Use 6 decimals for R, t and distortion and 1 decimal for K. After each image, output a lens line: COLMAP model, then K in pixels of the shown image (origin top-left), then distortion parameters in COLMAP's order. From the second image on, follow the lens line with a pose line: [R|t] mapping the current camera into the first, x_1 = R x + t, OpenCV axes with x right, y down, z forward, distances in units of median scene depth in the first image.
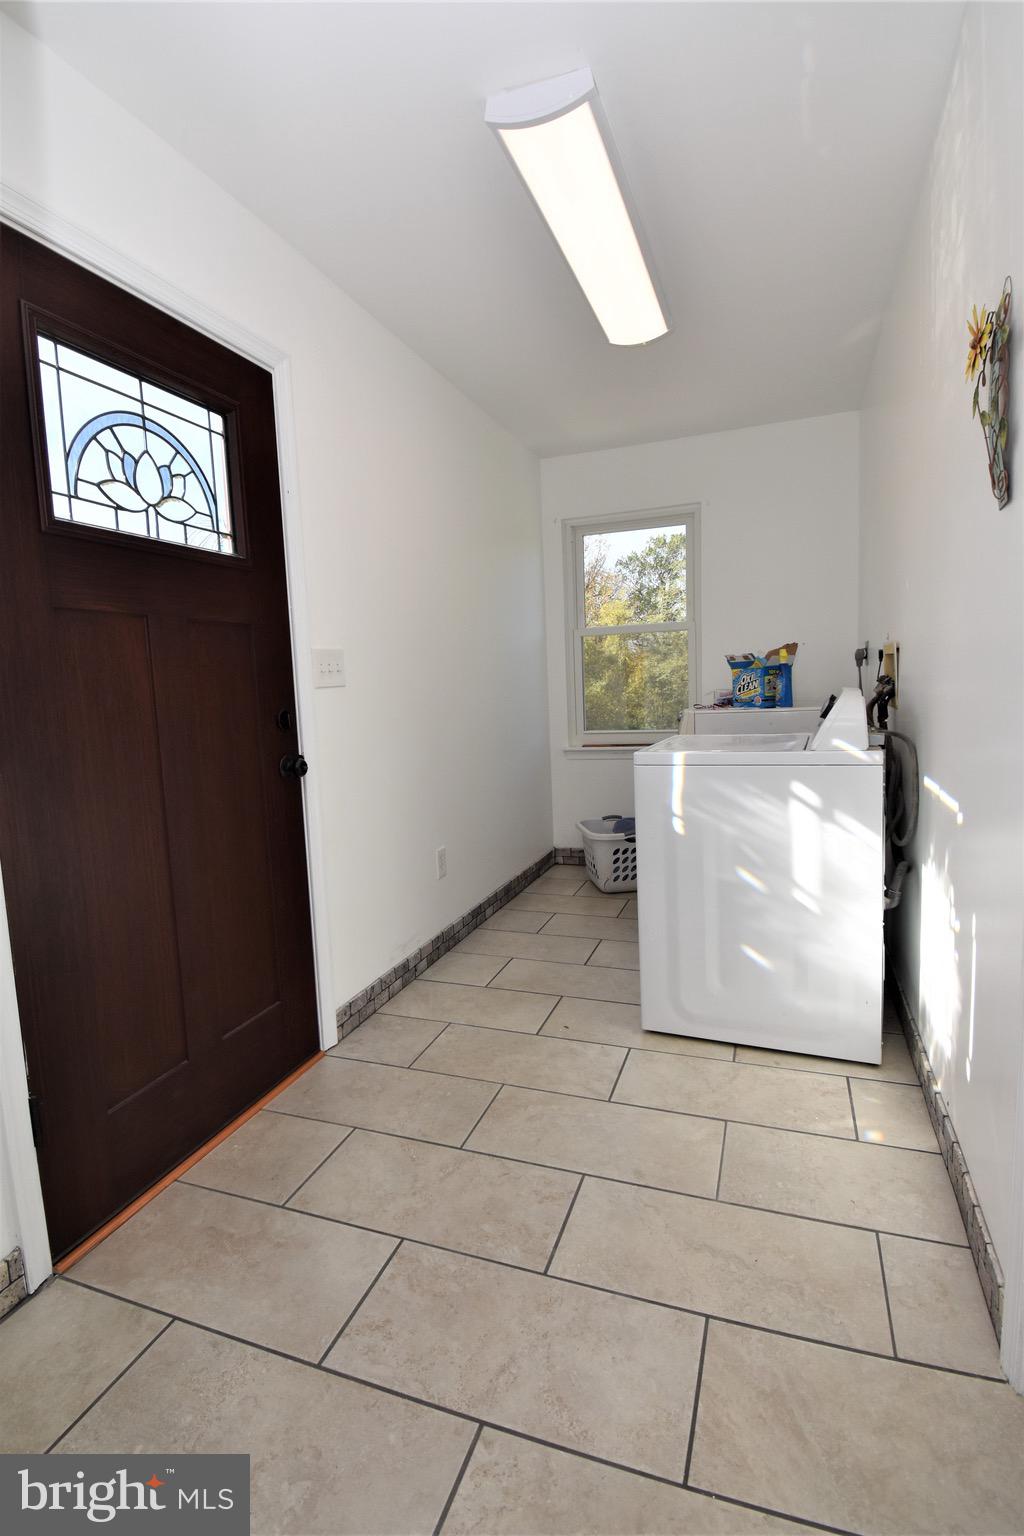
lens RADIAL K [[728.8, 0, 498.9], [0, 728.8, 767.4], [0, 0, 1]] dist [0.026773, -0.033977]
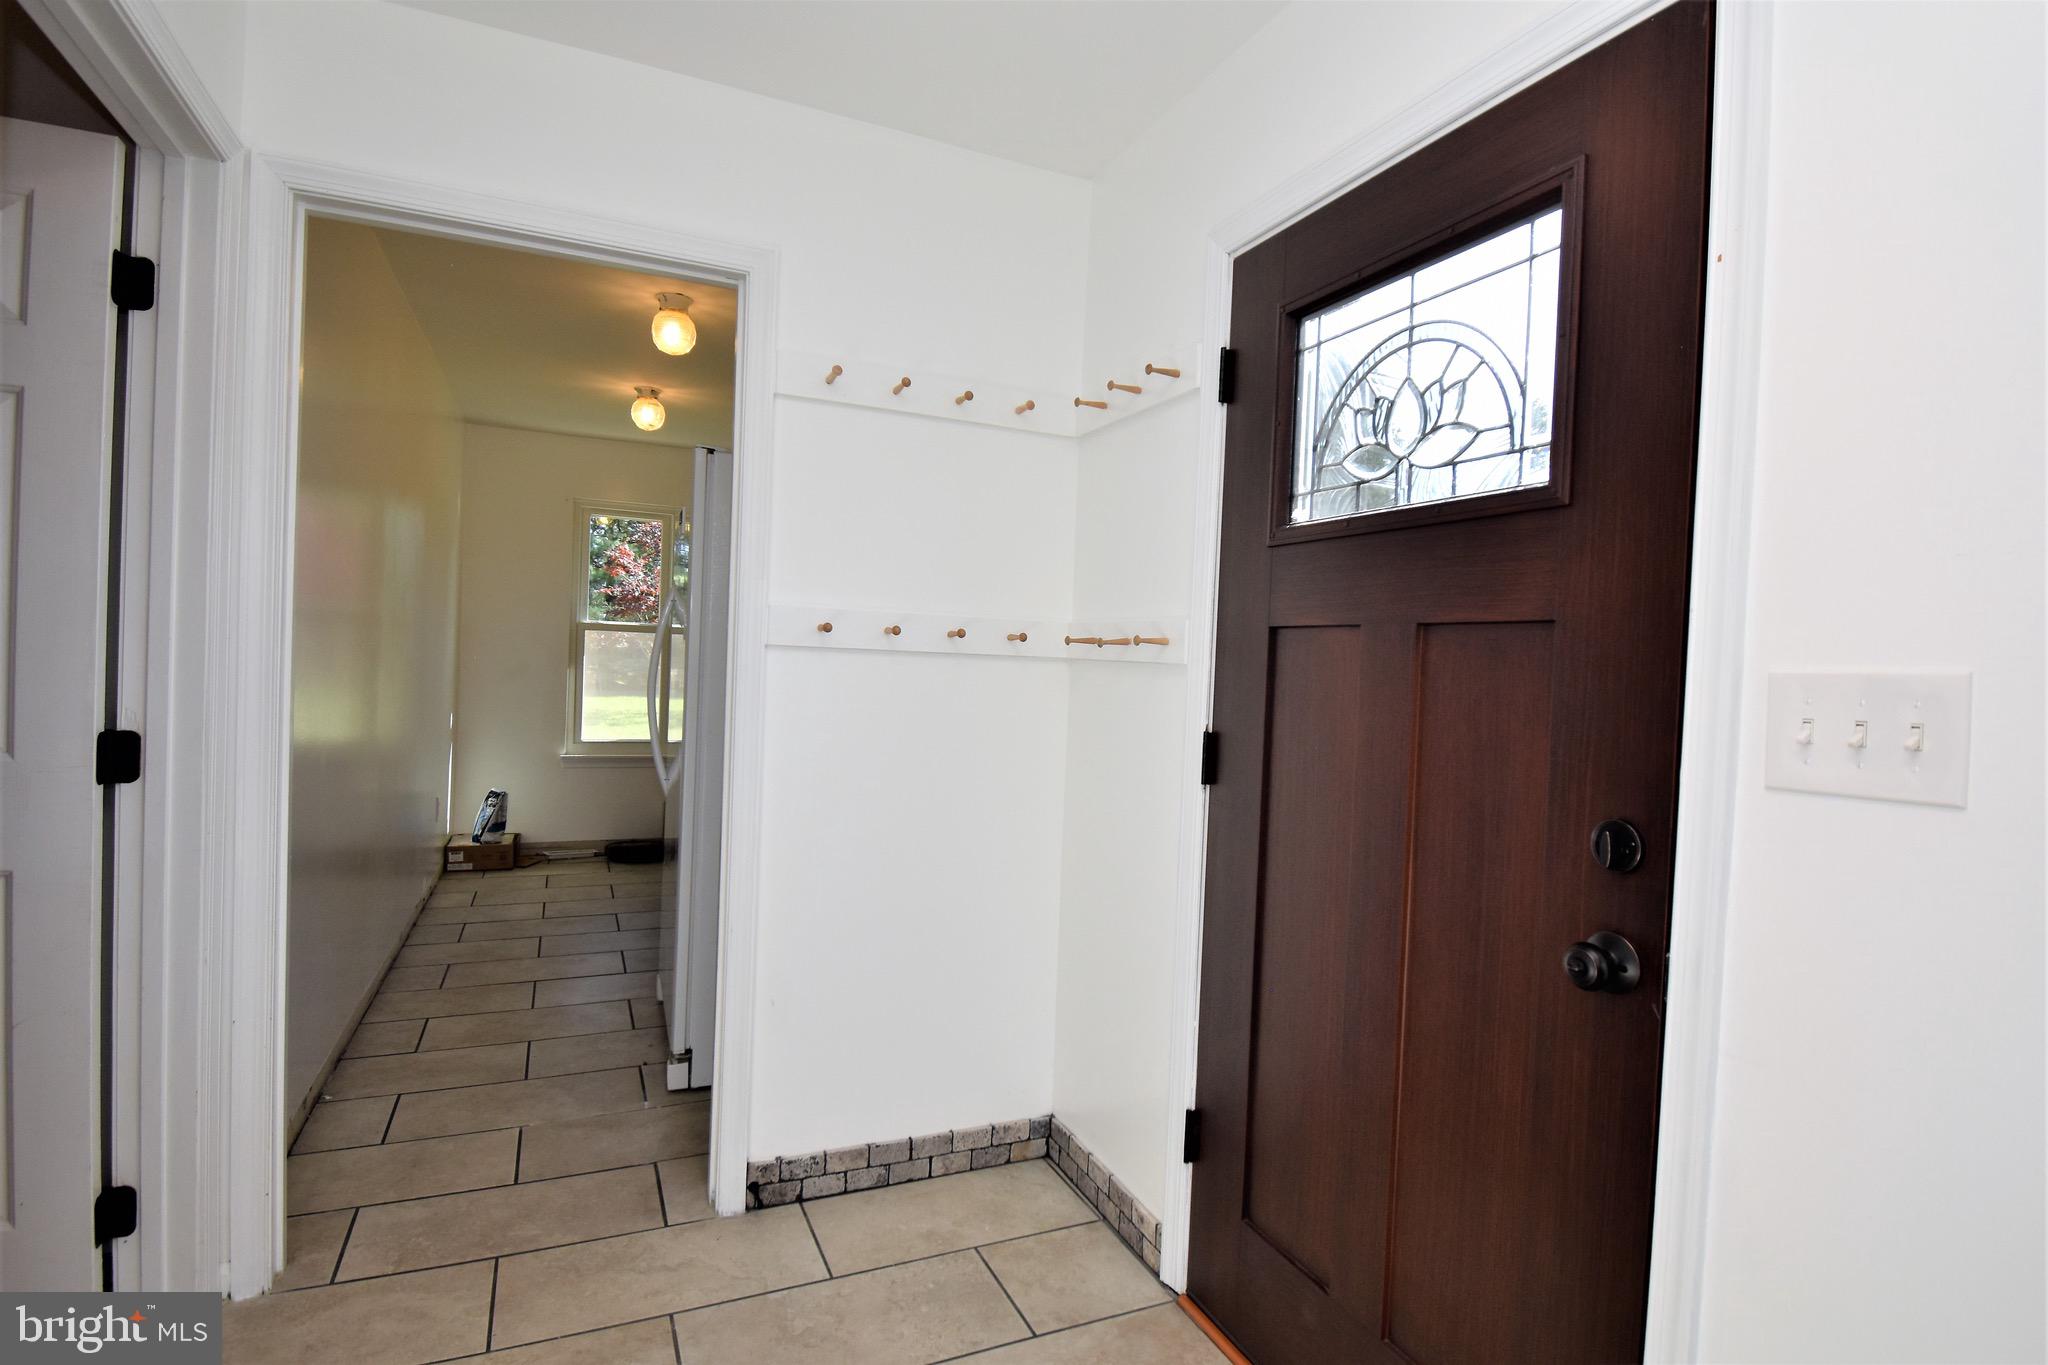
lens RADIAL K [[1013.4, 0, 1028.1], [0, 1013.4, 684.7], [0, 0, 1]] dist [0.023877, -0.030160]
pose [[-0.700849, 0.030777, -0.712646, 0.347717], [-0.092334, 0.986749, 0.133419, -0.205201], [0.707309, 0.159308, -0.688720, 1.180795]]
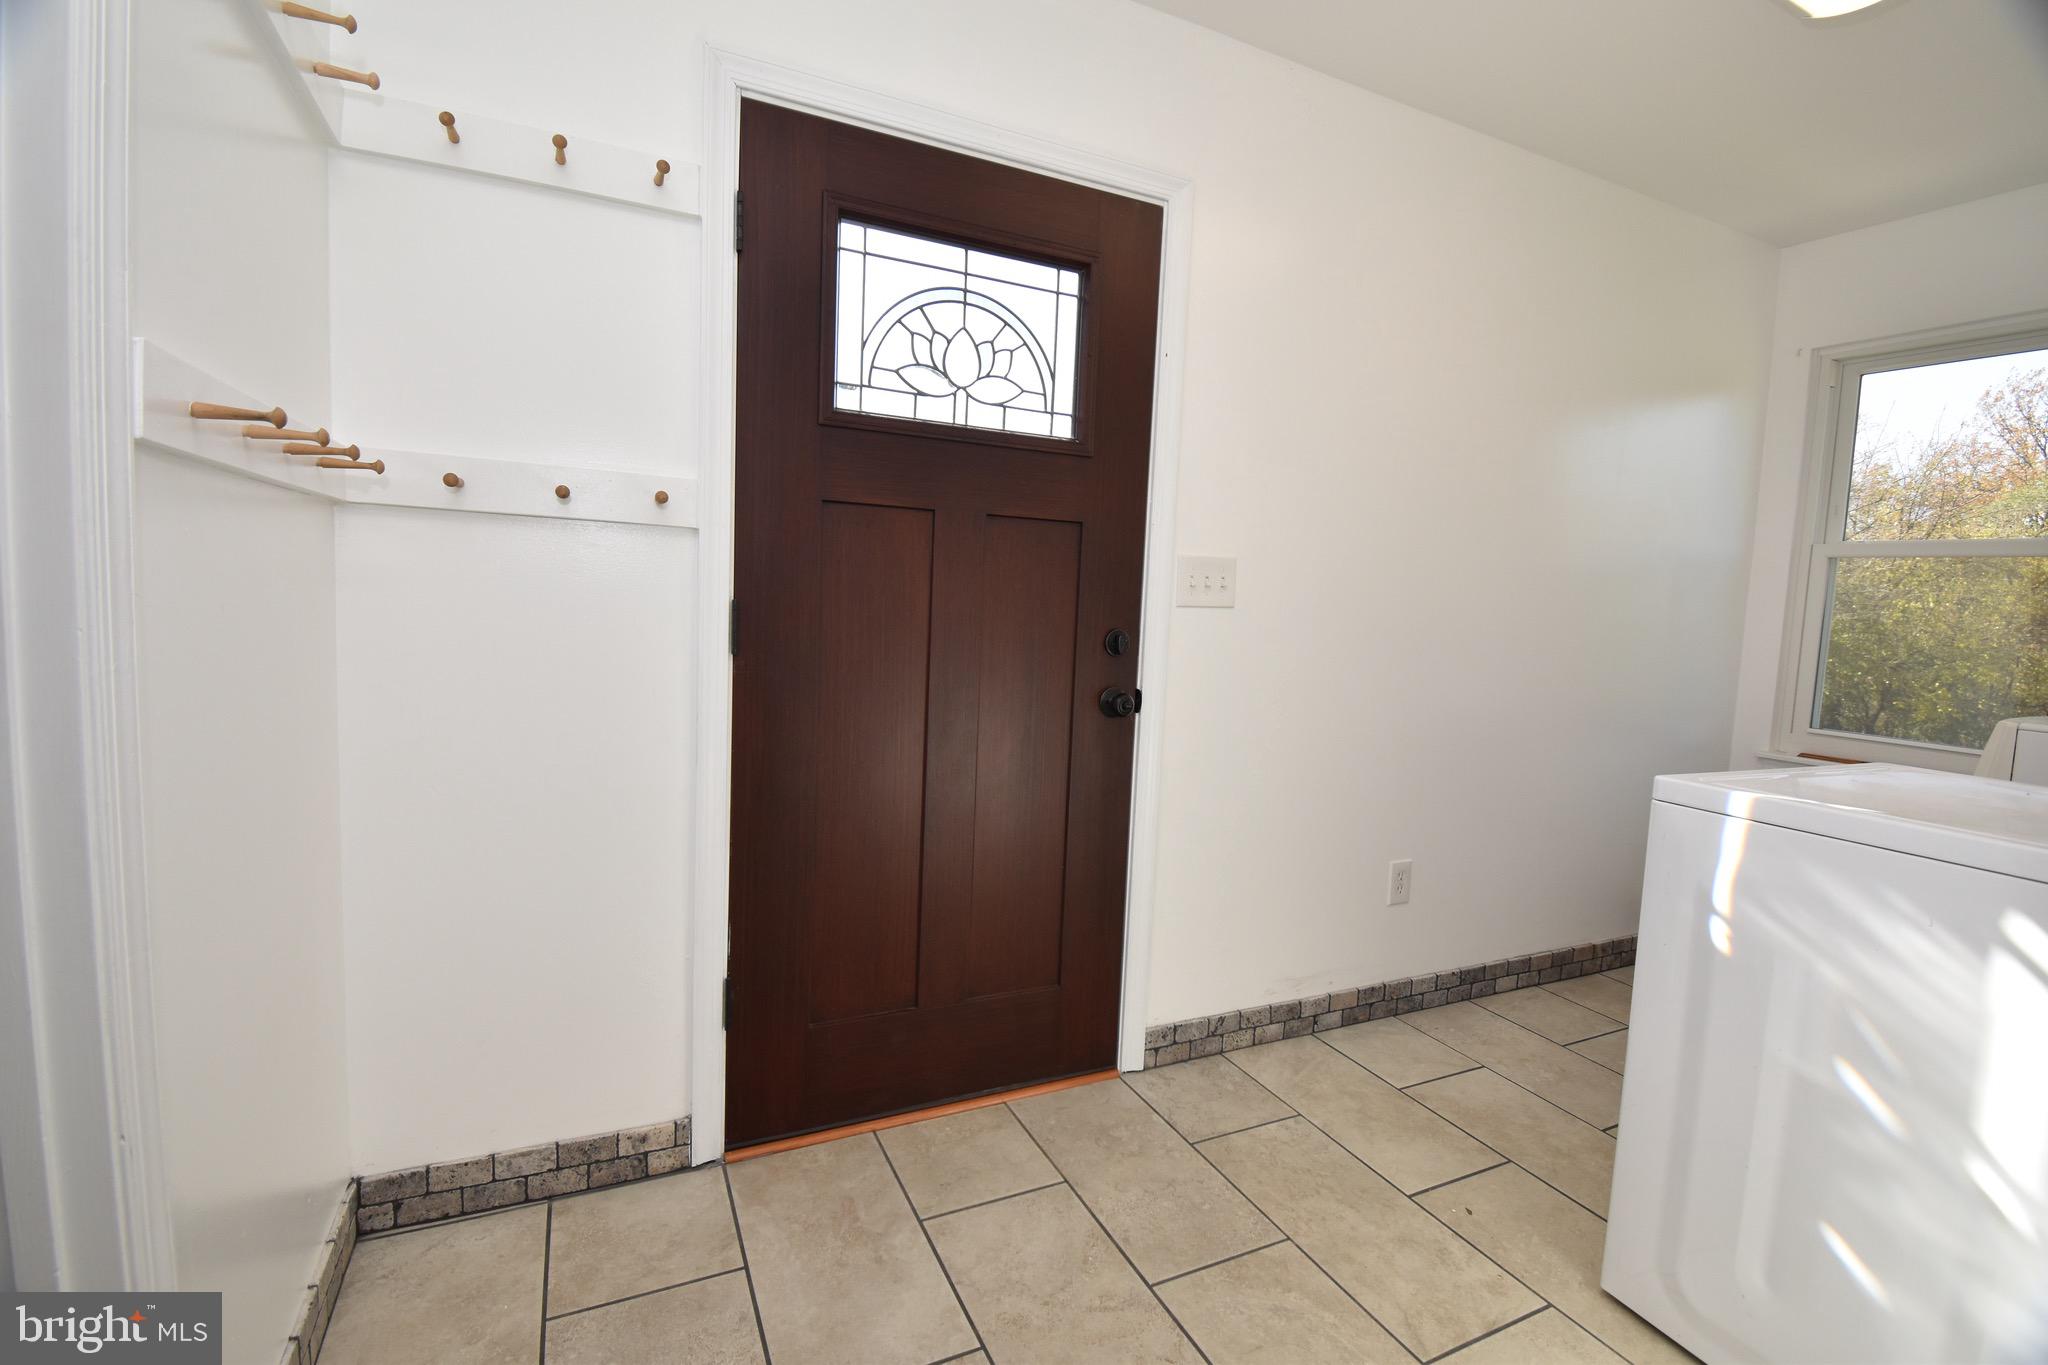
lens RADIAL K [[890.8, 0, 1024.0], [0, 890.8, 682.5], [0, 0, 1]] dist [0.021121, -0.028047]
pose [[0.720355, 0.135499, -0.680241, 0.309382], [-0.150205, 0.987935, 0.037727, -0.045003], [0.677146, 0.074999, 0.732017, 0.231424]]
